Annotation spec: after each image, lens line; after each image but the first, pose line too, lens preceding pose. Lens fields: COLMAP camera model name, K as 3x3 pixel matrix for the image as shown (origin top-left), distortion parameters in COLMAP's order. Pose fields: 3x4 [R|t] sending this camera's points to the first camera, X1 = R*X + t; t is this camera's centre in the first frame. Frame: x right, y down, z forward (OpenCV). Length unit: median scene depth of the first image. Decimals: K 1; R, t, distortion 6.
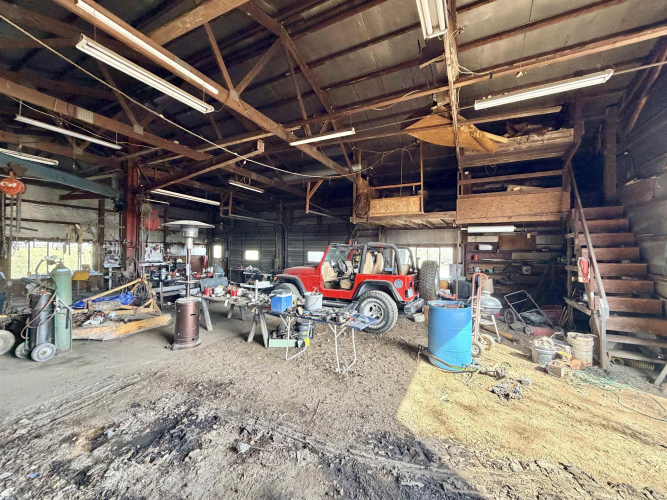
lens RADIAL K [[265.3, 0, 334.8], [0, 265.3, 251.0], [0, 0, 1]] dist [0.002072, -0.000984]
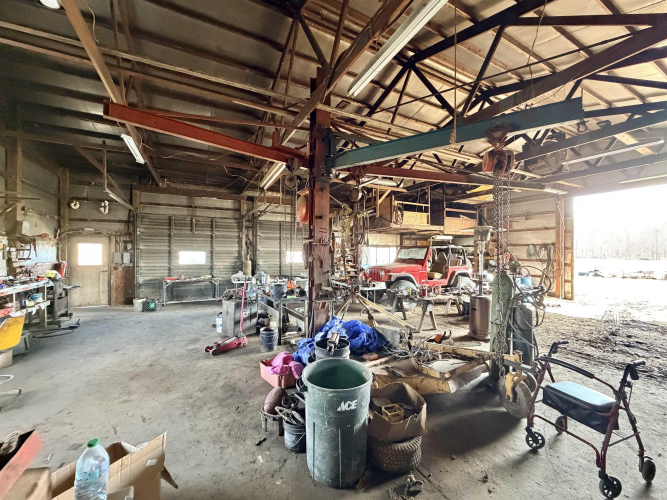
lens RADIAL K [[265.3, 0, 334.2], [0, 265.3, 248.9], [0, 0, 1]] dist [0.002072, -0.000984]
pose [[0.586708, -0.007607, 0.809763, -1.162540], [0.000763, 0.999961, 0.008841, -0.026727], [-0.809798, -0.004569, 0.586691, 0.552397]]
